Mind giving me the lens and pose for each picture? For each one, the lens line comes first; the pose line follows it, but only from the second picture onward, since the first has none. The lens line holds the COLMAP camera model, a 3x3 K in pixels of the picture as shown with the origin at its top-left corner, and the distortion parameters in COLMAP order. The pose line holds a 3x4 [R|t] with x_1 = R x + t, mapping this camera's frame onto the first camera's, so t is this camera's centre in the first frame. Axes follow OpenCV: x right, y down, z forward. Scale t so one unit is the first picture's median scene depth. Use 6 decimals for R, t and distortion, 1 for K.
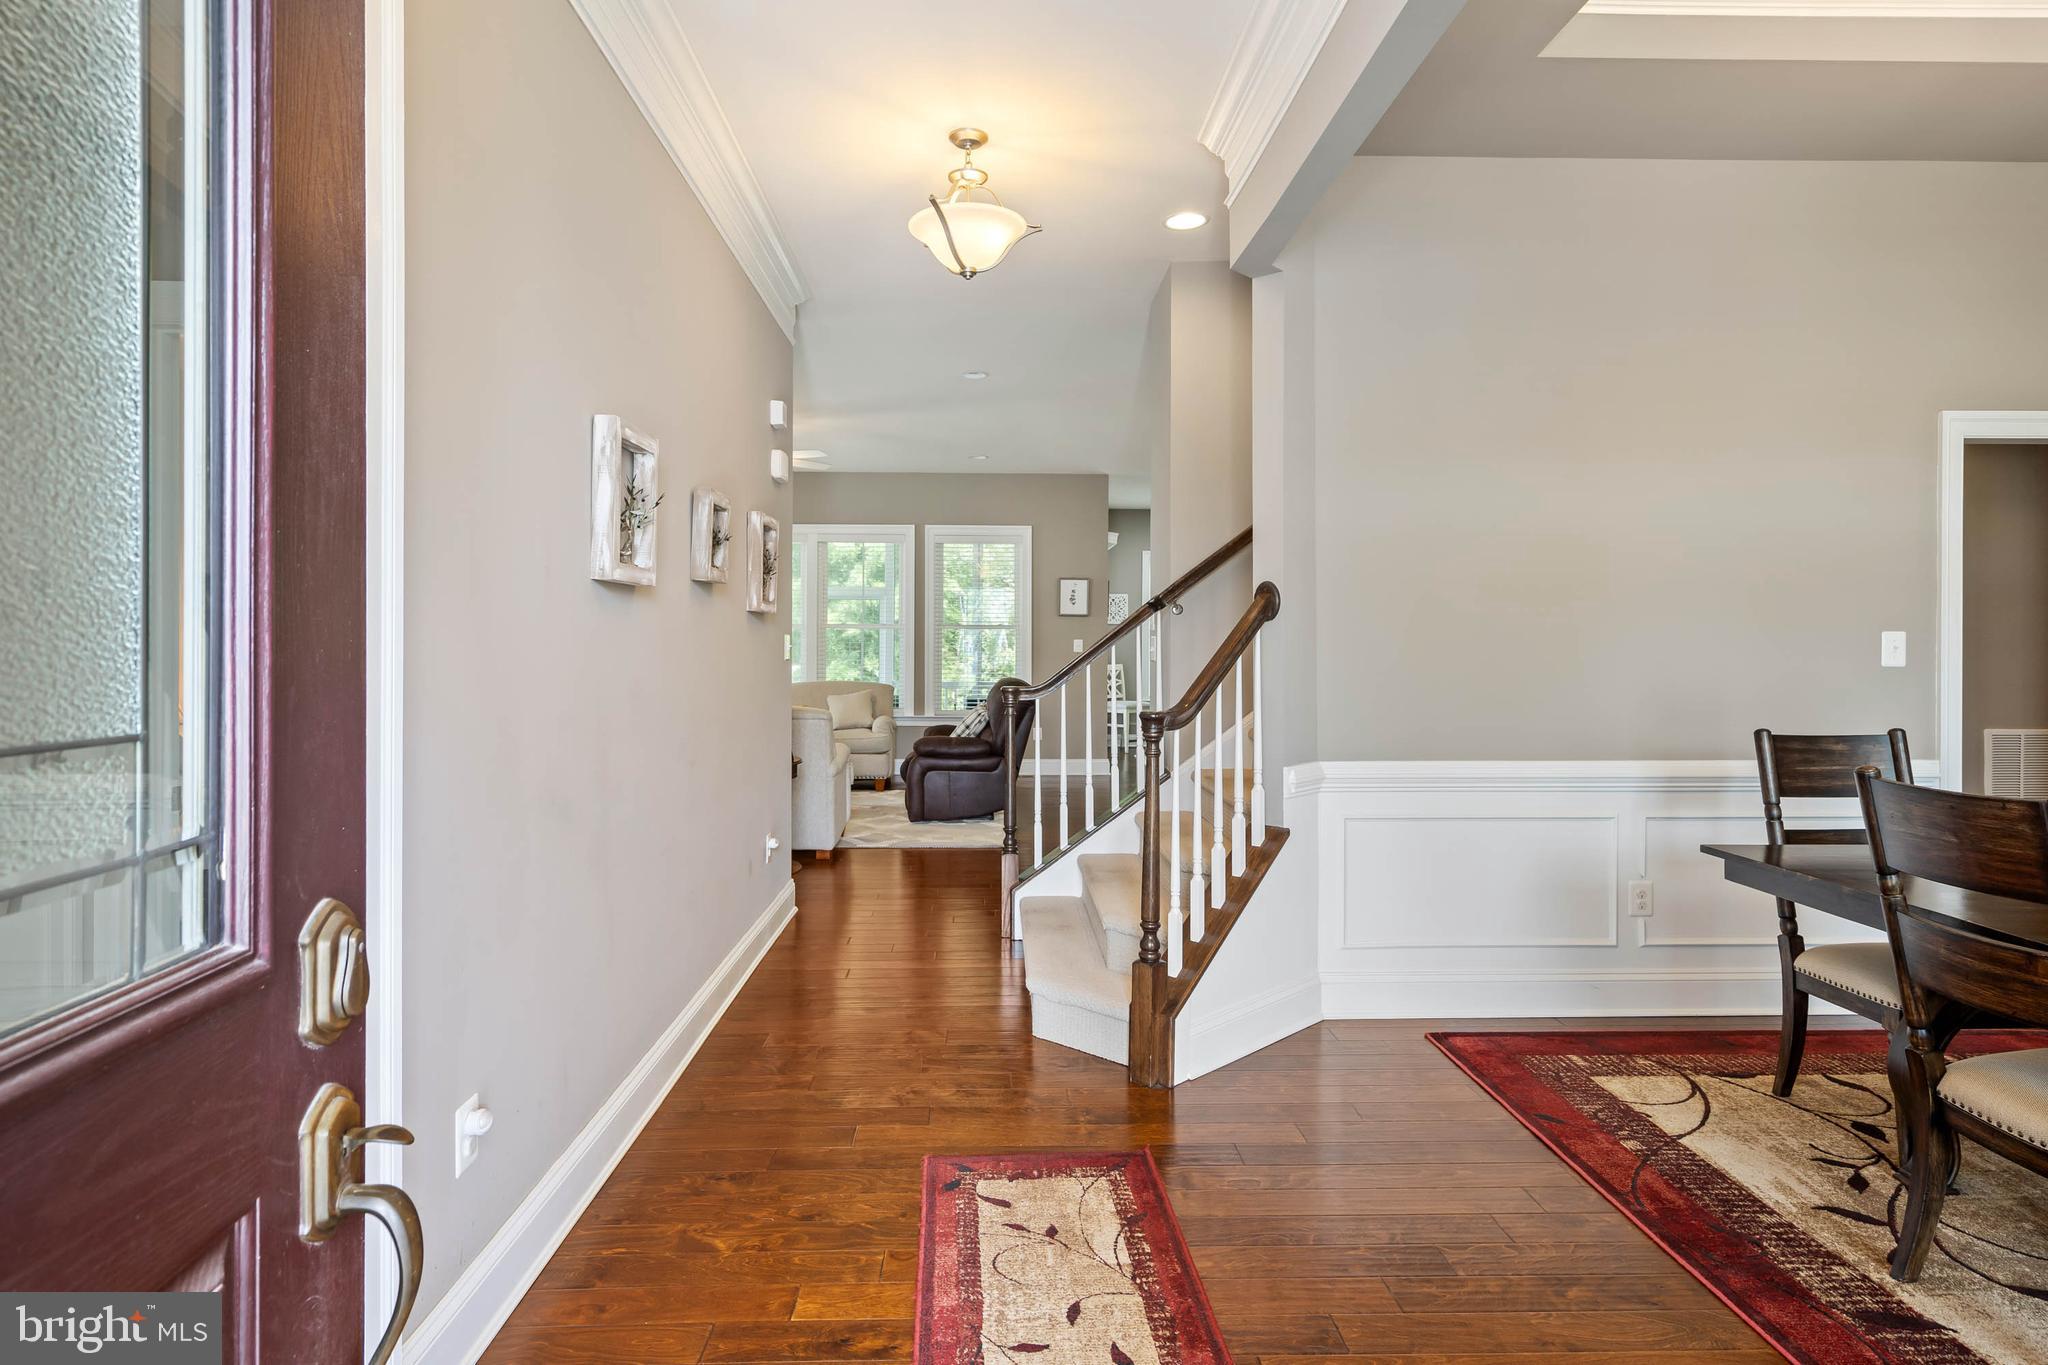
lens RADIAL K [[1138.1, 0, 1024.5], [0, 1138.1, 643.0], [0, 0, 1]] dist [-0.000071, -0.000111]
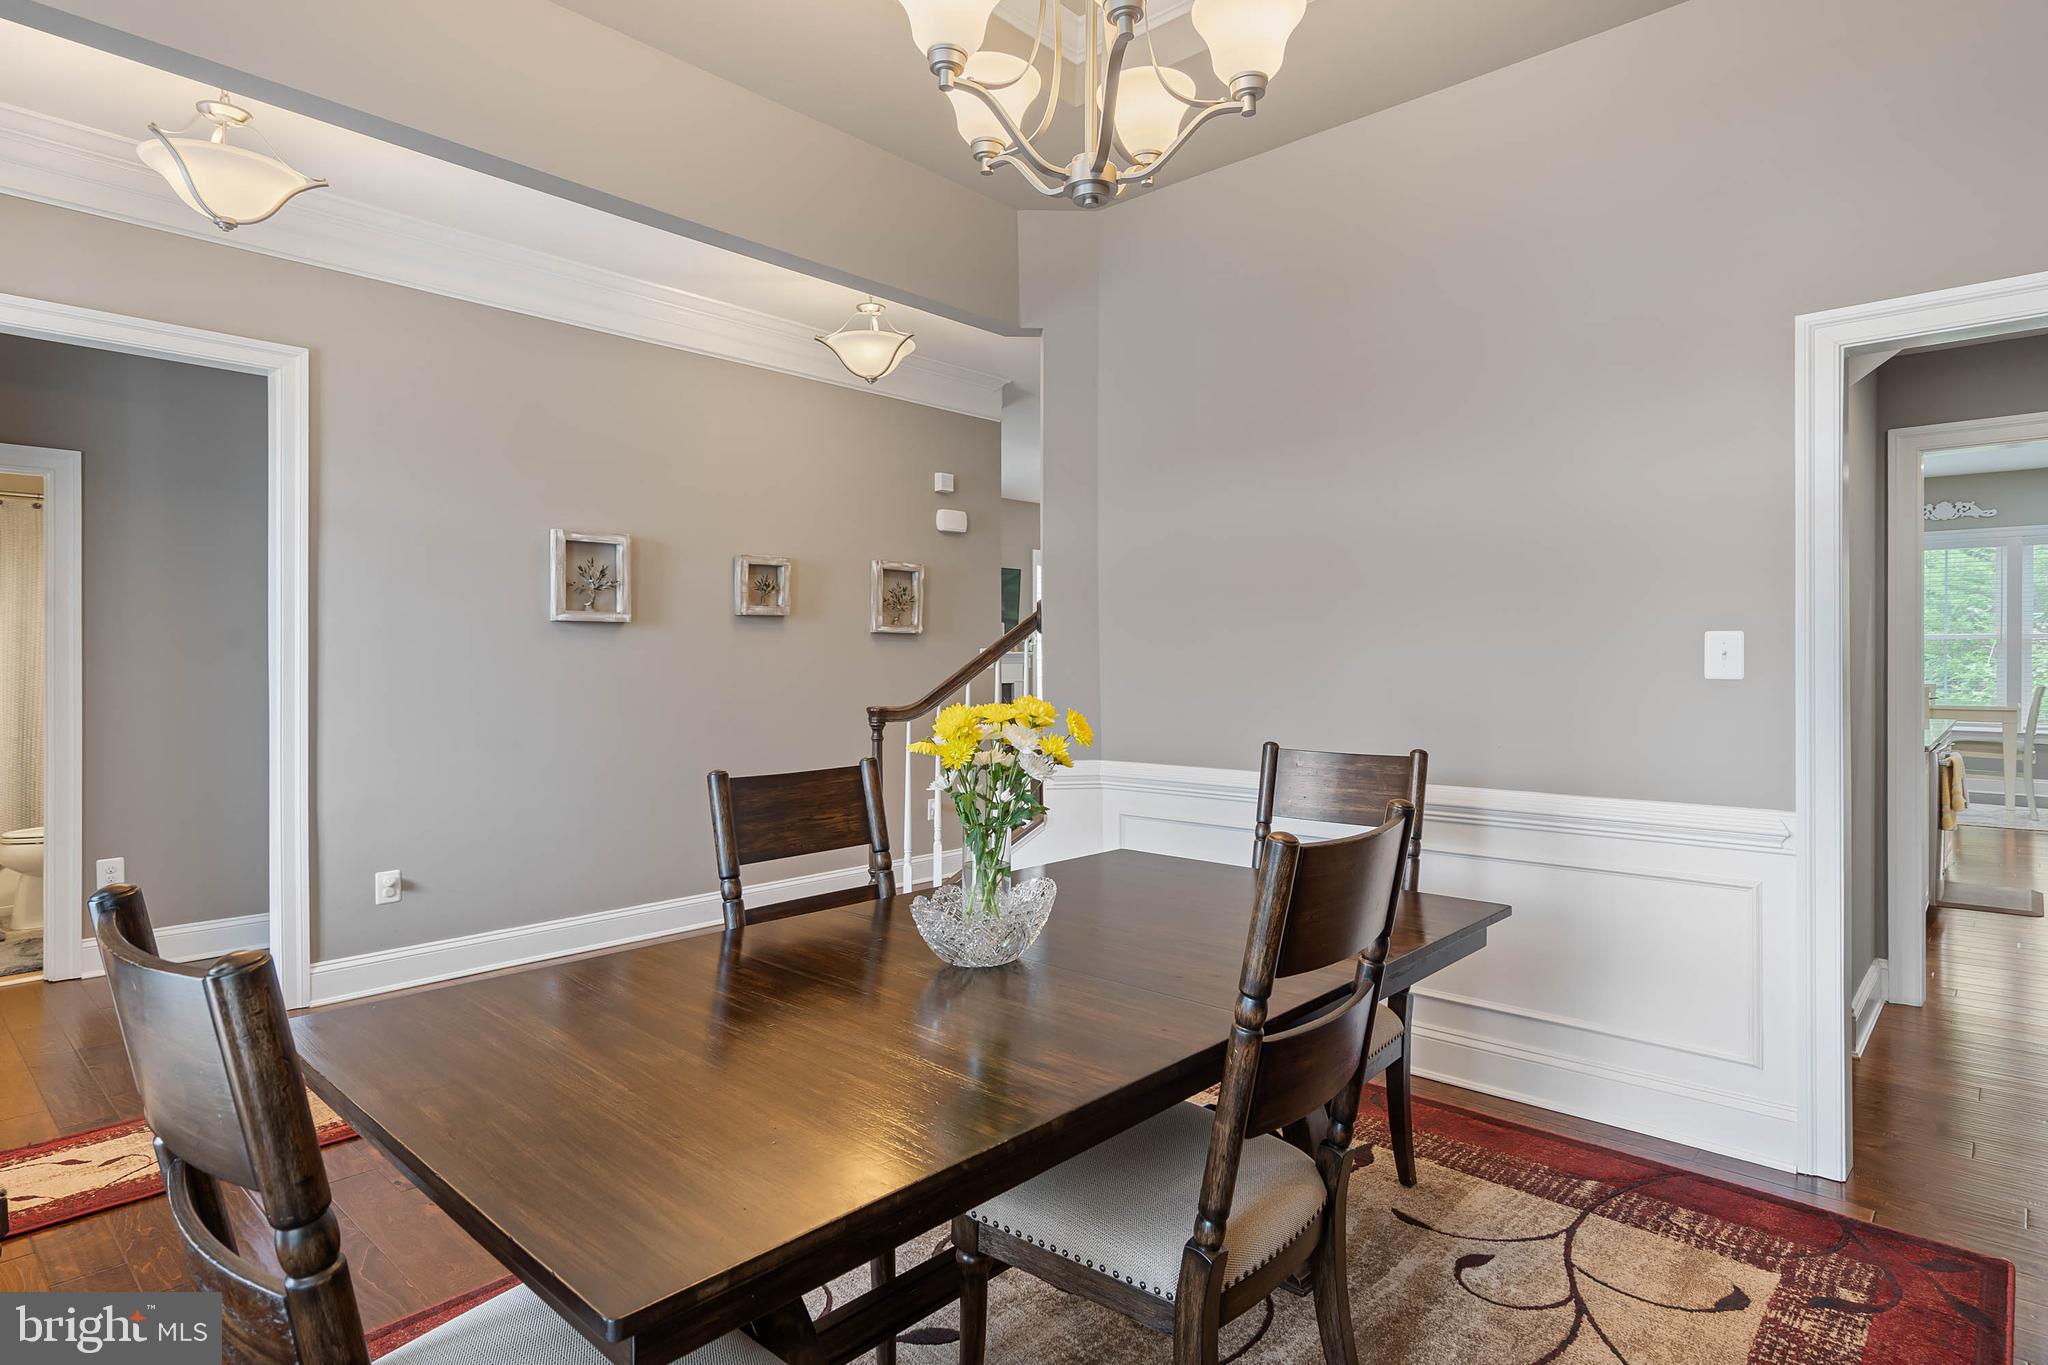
lens RADIAL K [[1110.9, 0, 1024.0], [0, 1110.9, 682.5], [0, 0, 1]] dist [0.001723, 0.000899]
pose [[0.710617, 0.012414, -0.703469, 1.205993], [0.005959, 0.999702, 0.023661, 0.004734], [0.703554, -0.021006, 0.710332, 0.227479]]
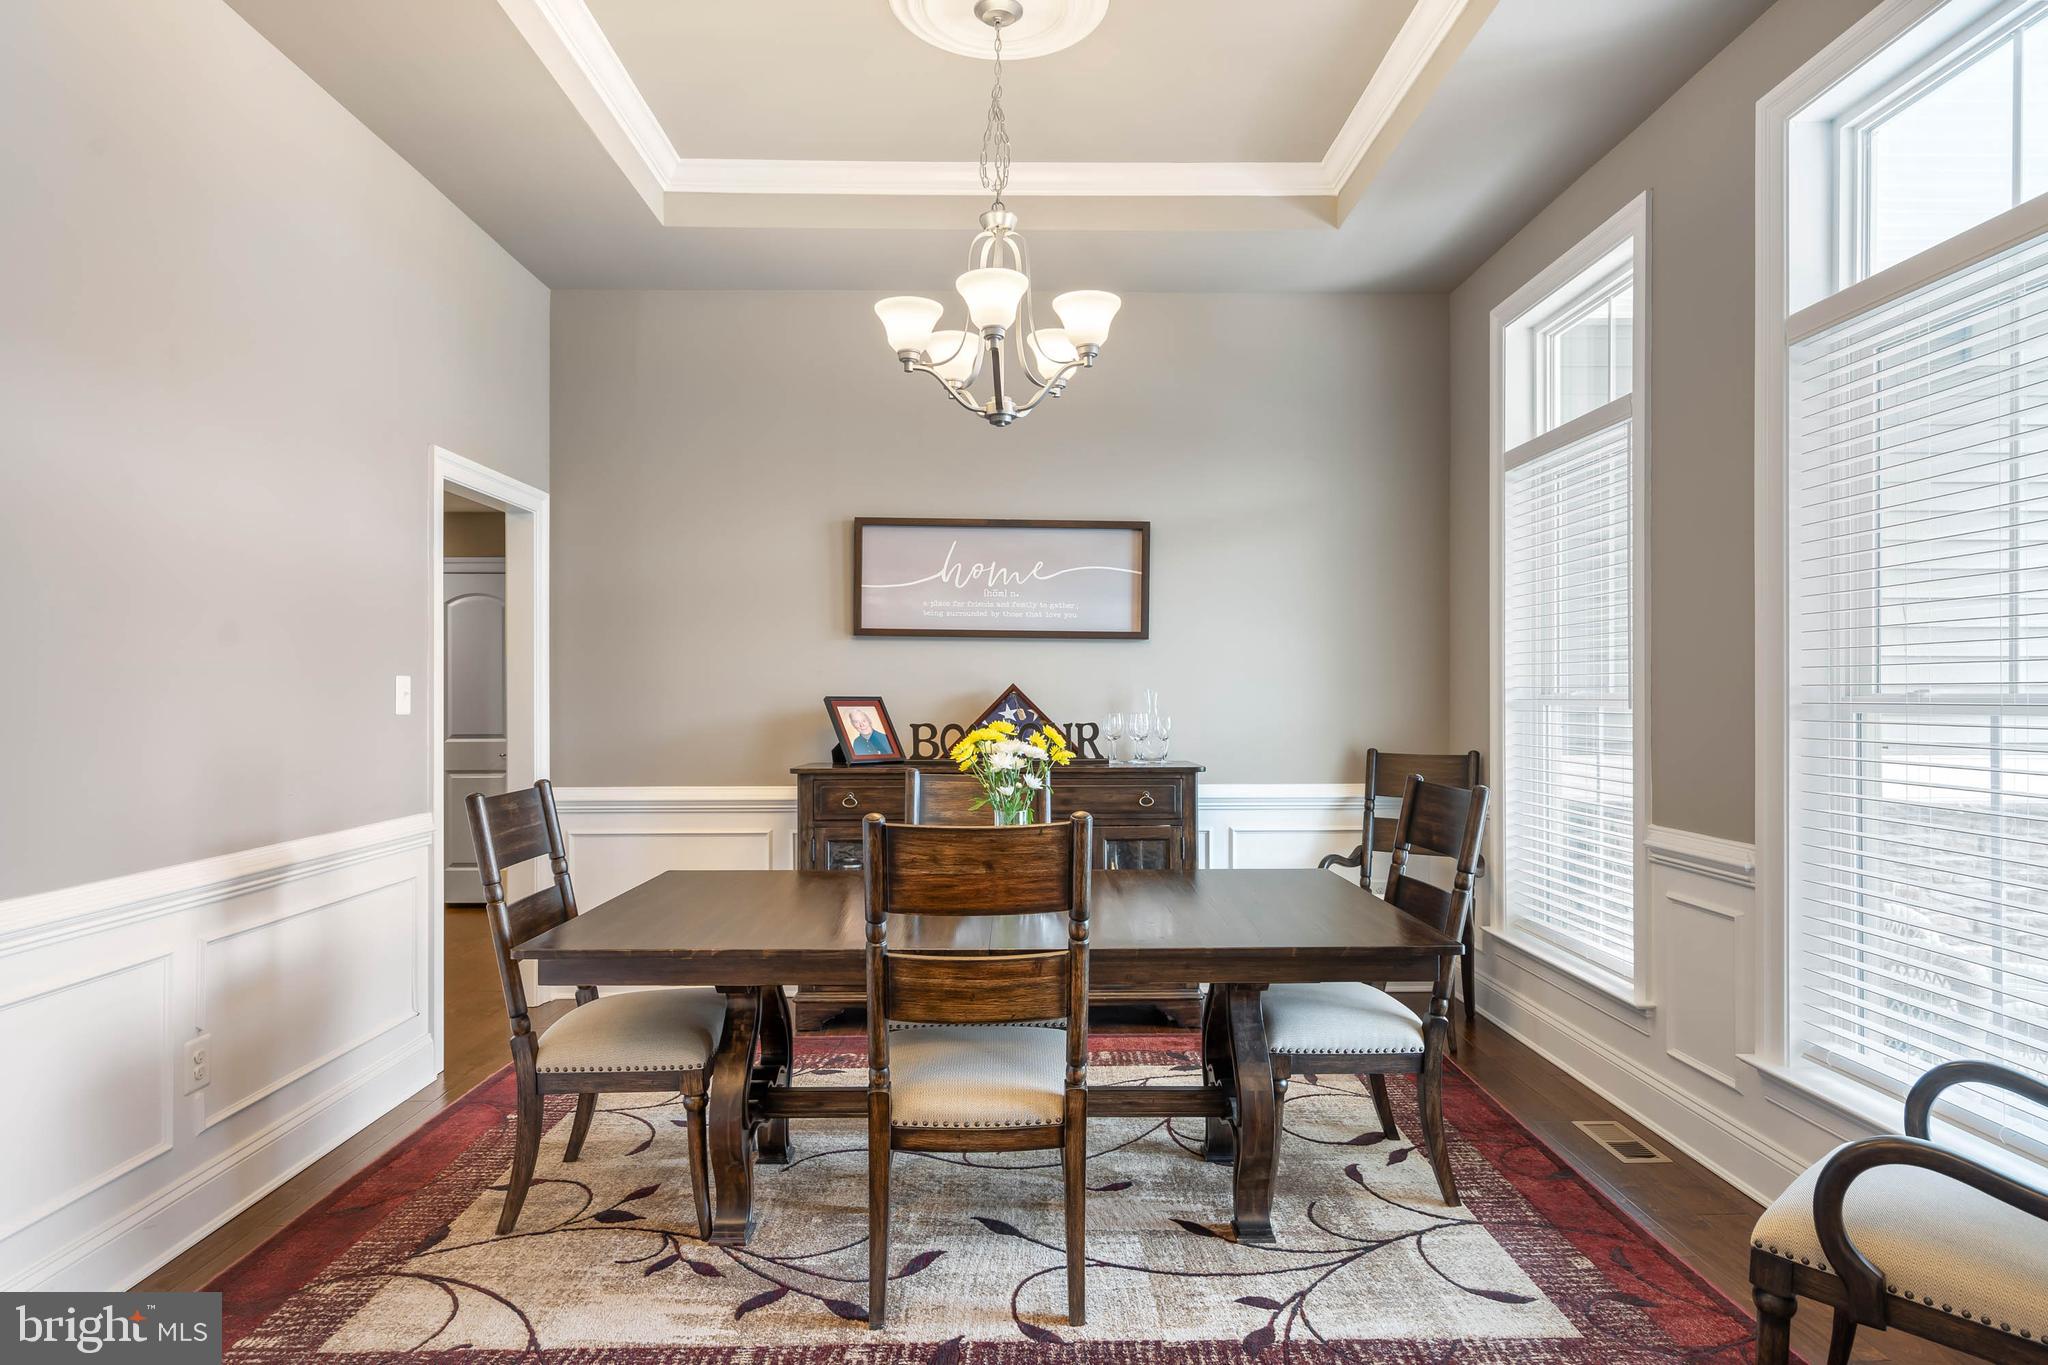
lens RADIAL K [[1110.9, 0, 1024.0], [0, 1110.9, 682.5], [0, 0, 1]] dist [0.001723, 0.000899]
pose [[0.009731, 0.007234, 0.999926, -0.150200], [-0.001026, 0.999973, -0.007224, 0.002050], [-0.999952, -0.000956, 0.009738, 0.632695]]
